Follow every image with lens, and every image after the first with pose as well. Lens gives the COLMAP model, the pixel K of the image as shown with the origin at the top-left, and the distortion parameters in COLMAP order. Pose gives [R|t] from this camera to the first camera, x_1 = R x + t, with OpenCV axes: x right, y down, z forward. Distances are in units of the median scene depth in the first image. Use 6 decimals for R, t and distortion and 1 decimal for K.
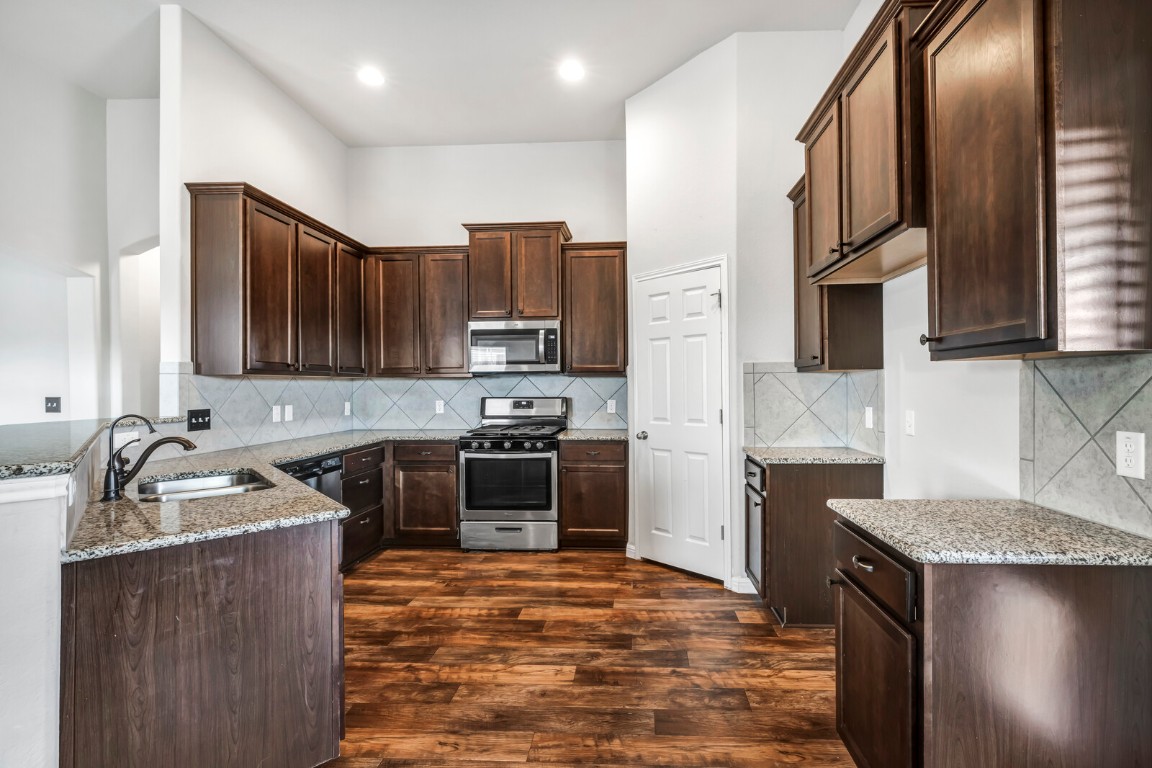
lens RADIAL K [[534.0, 0, 576.9], [0, 534.0, 390.9], [0, 0, 1]] dist [0.005392, 0.000209]
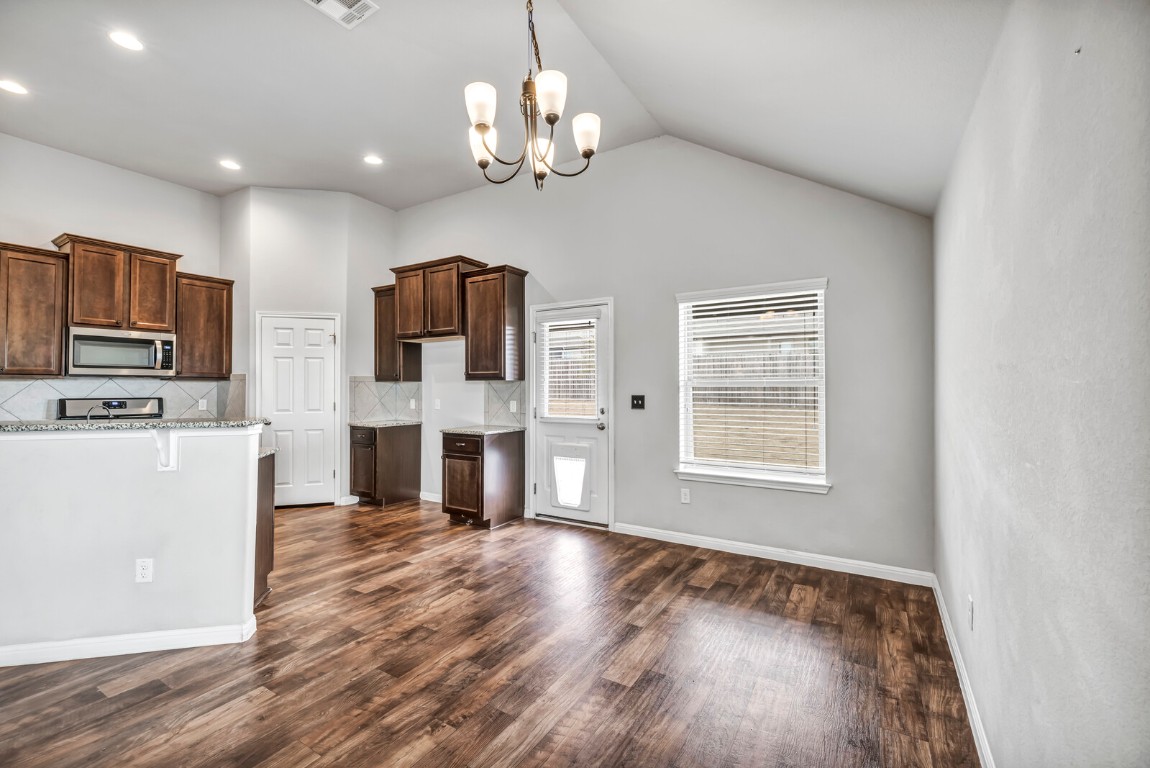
lens RADIAL K [[500.8, 0, 574.6], [0, 500.8, 383.5], [0, 0, 1]] dist [-0.004378, -0.000179]
pose [[0.471361, 0.014953, 0.881814, -0.610856], [0.004785, 0.999798, -0.019511, 0.007056], [-0.881927, 0.013416, 0.471194, -0.345438]]
